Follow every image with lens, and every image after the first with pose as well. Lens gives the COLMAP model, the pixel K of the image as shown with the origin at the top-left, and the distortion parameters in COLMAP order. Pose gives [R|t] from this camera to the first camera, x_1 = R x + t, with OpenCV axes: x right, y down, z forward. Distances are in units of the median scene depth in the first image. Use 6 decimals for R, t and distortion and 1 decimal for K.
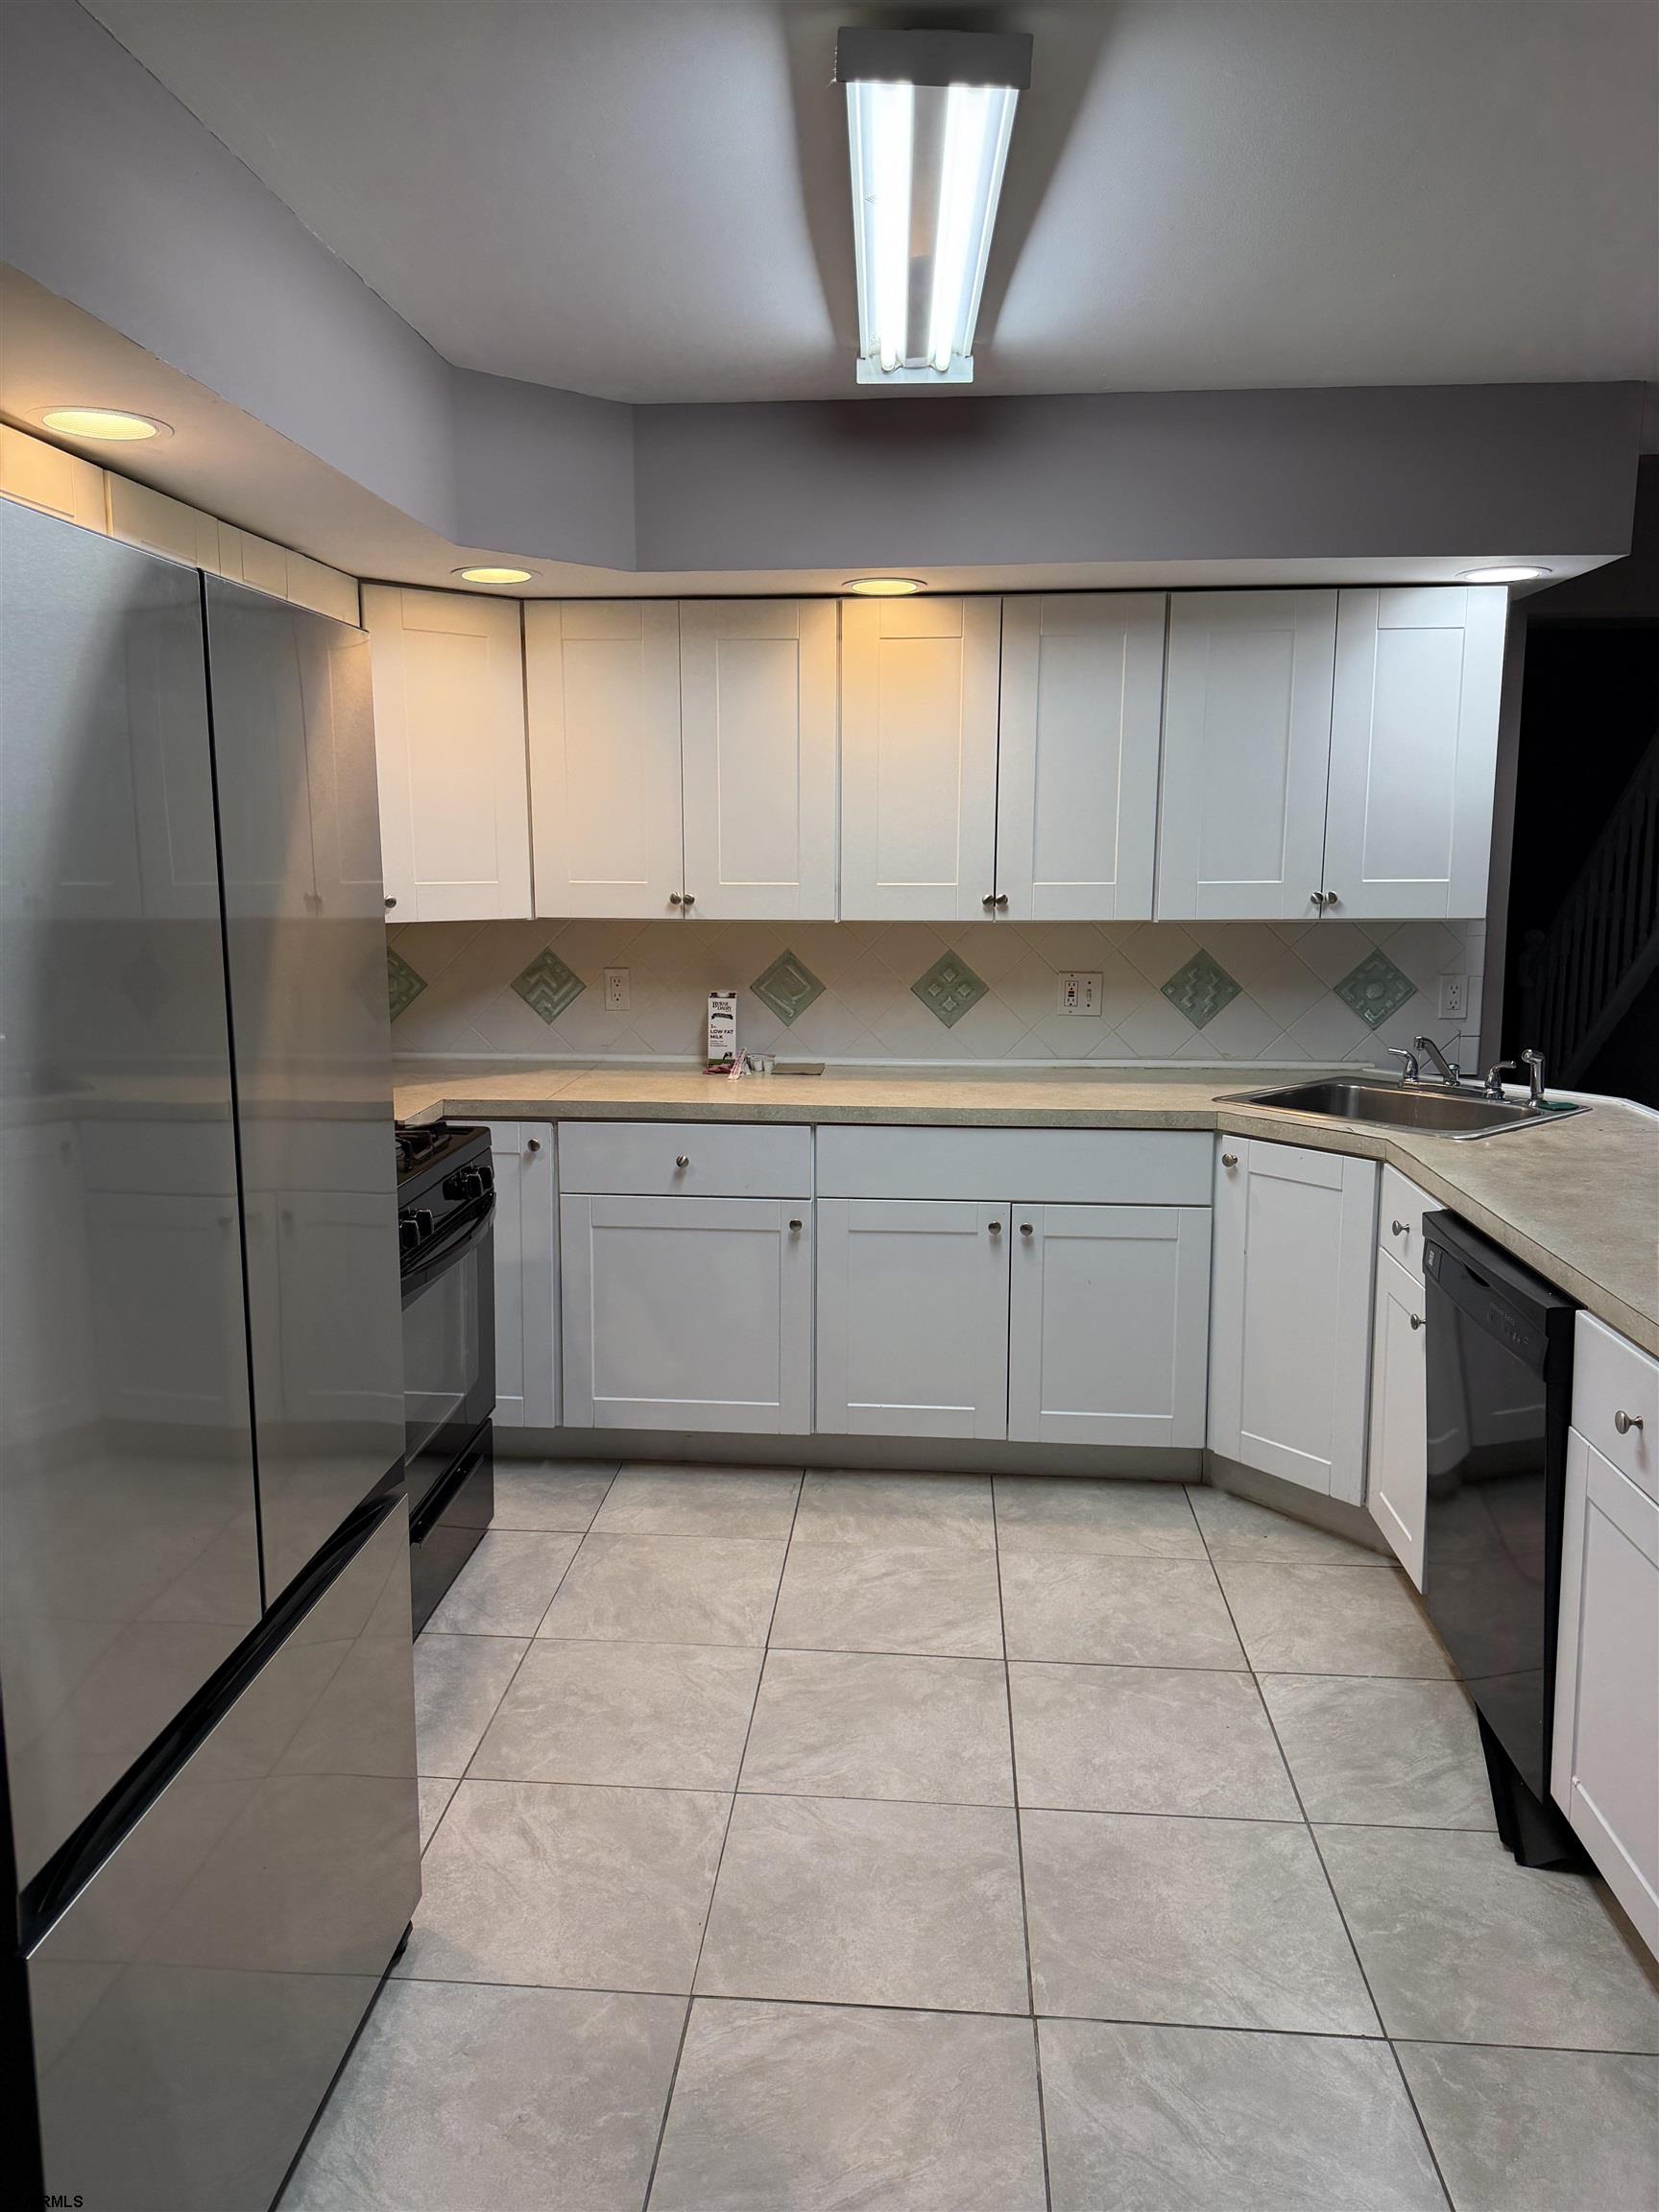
lens RADIAL K [[1559.3, 0, 817.0], [0, 1559.3, 1089.2], [0, 0, 1]] dist [0.043466, -0.052682]
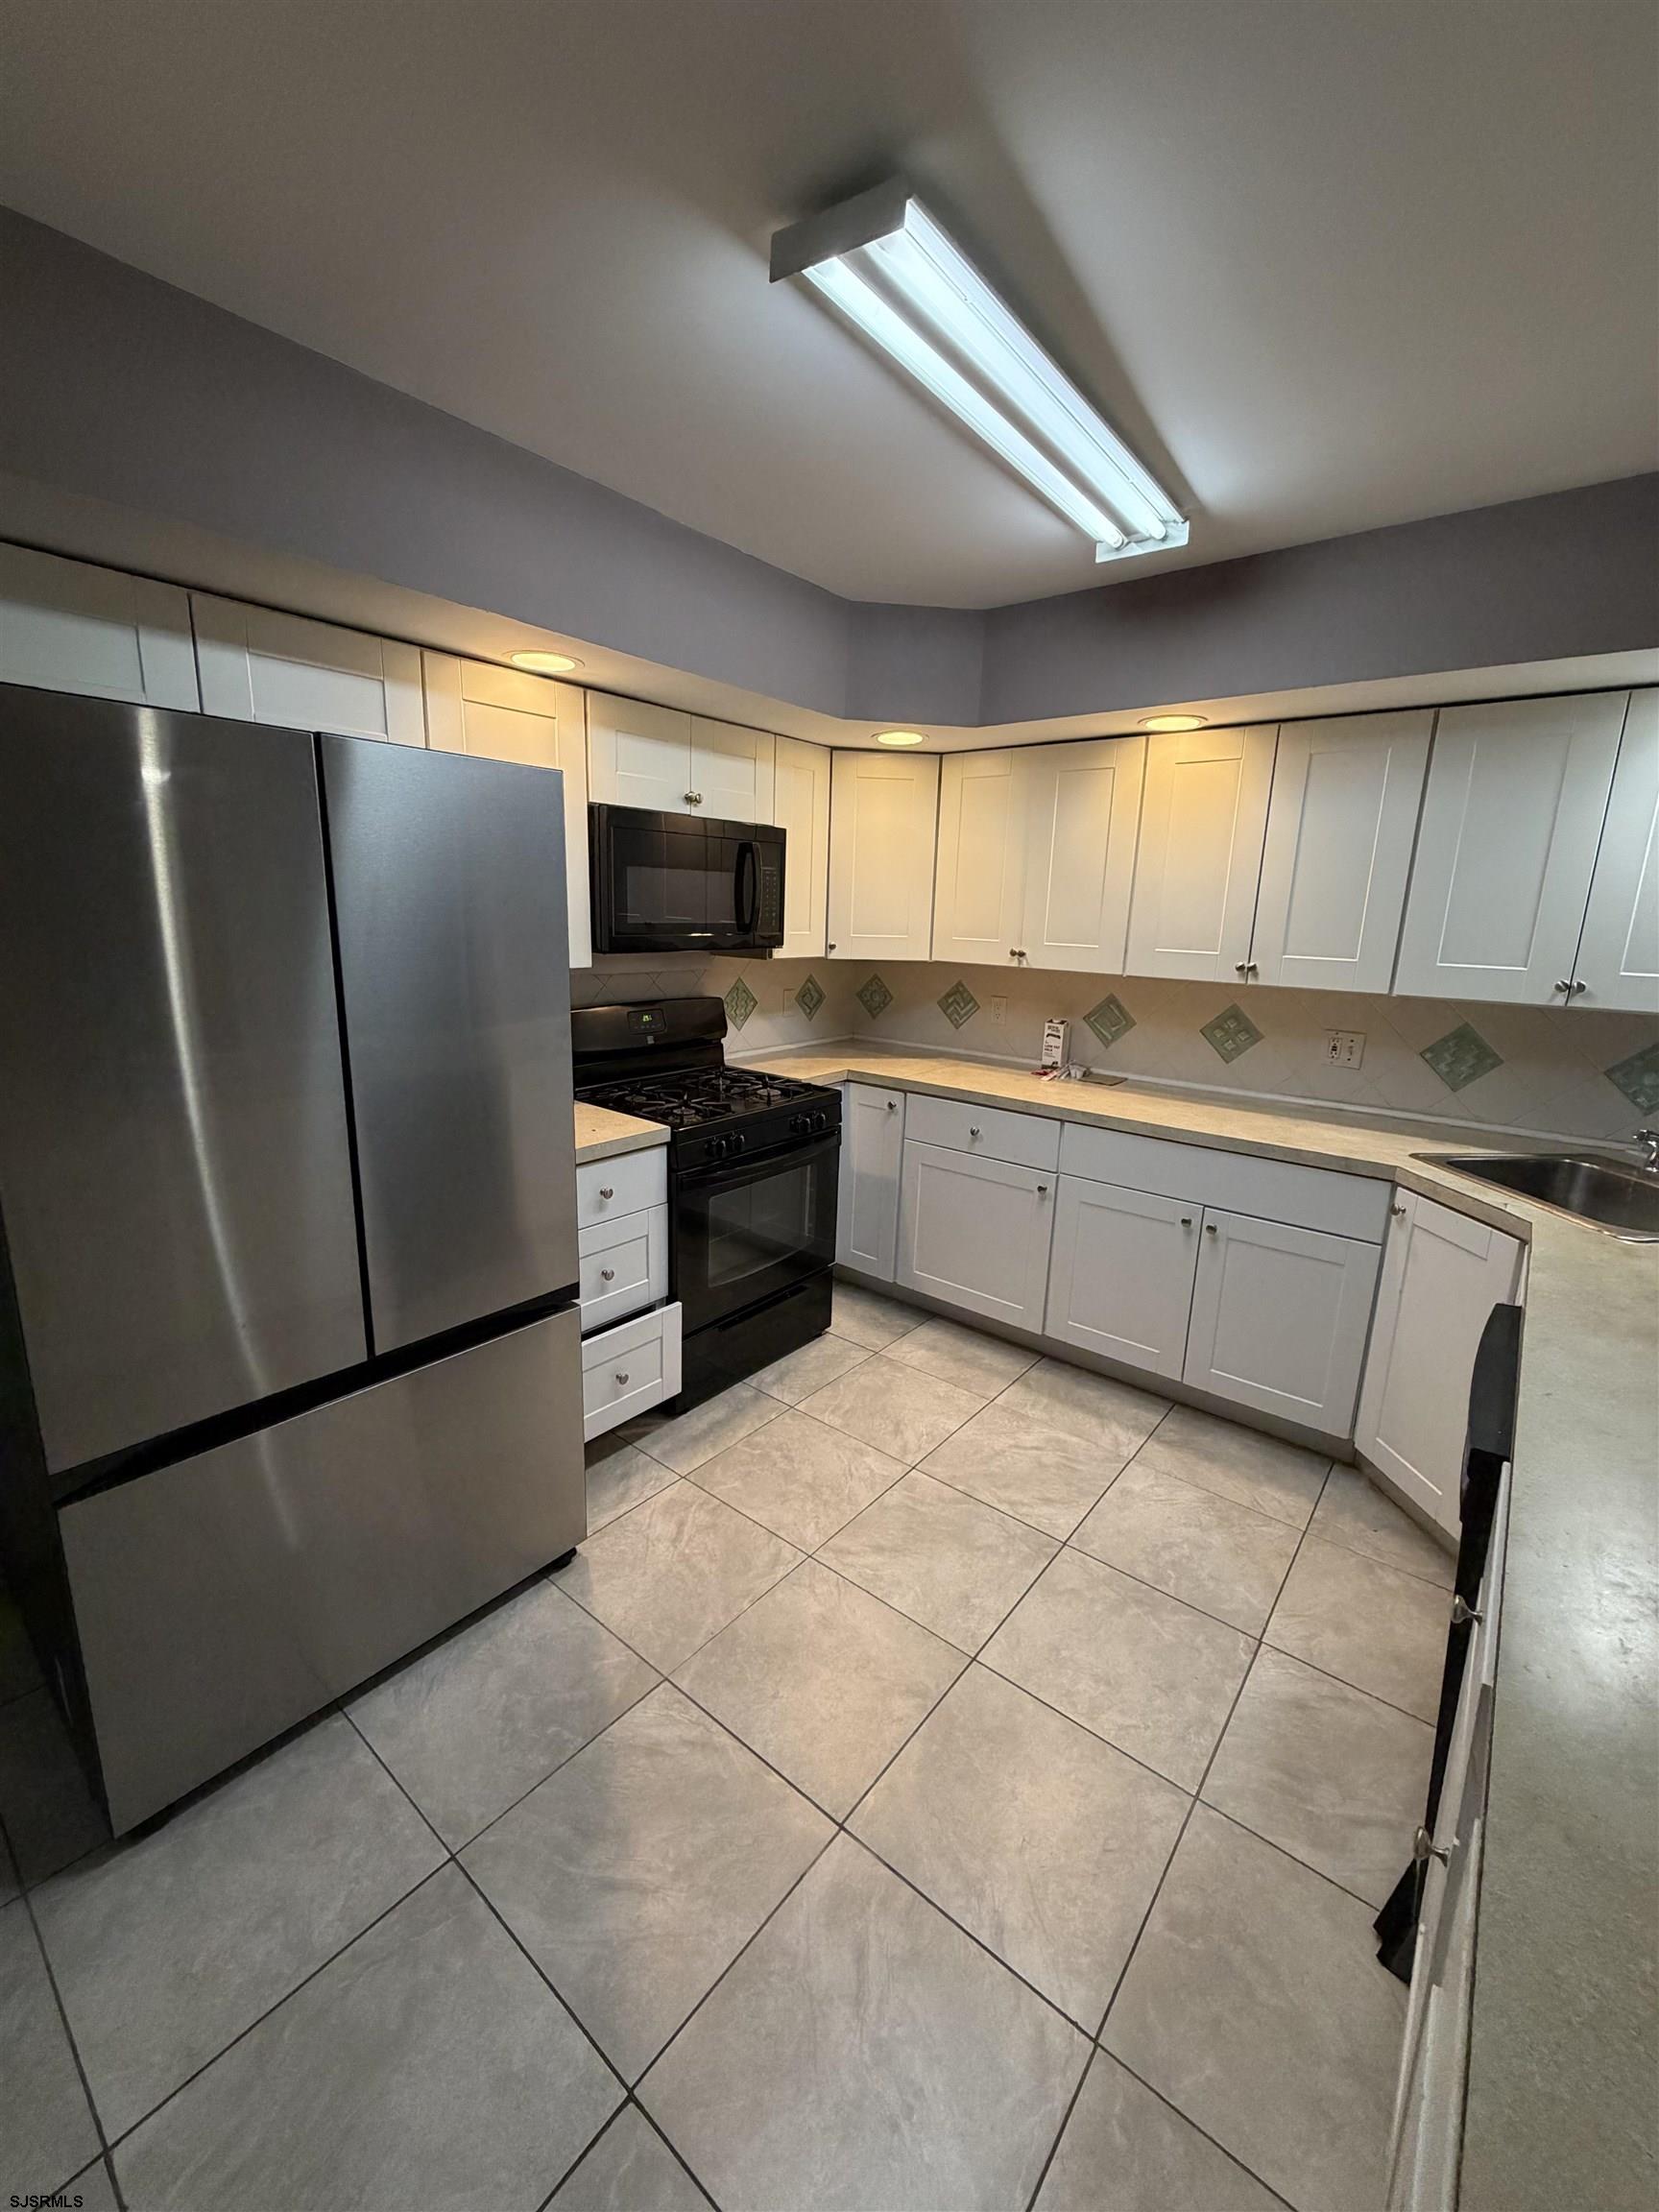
lens RADIAL K [[884.1, 0, 826.8], [0, 884.1, 1098.3], [0, 0, 1]] dist [-0.000797, 0.000677]
pose [[0.824894, 0.145886, -0.546139, 0.276415], [-0.118452, 0.989285, 0.085349, -0.043368], [0.552738, -0.005713, 0.833336, 0.242458]]
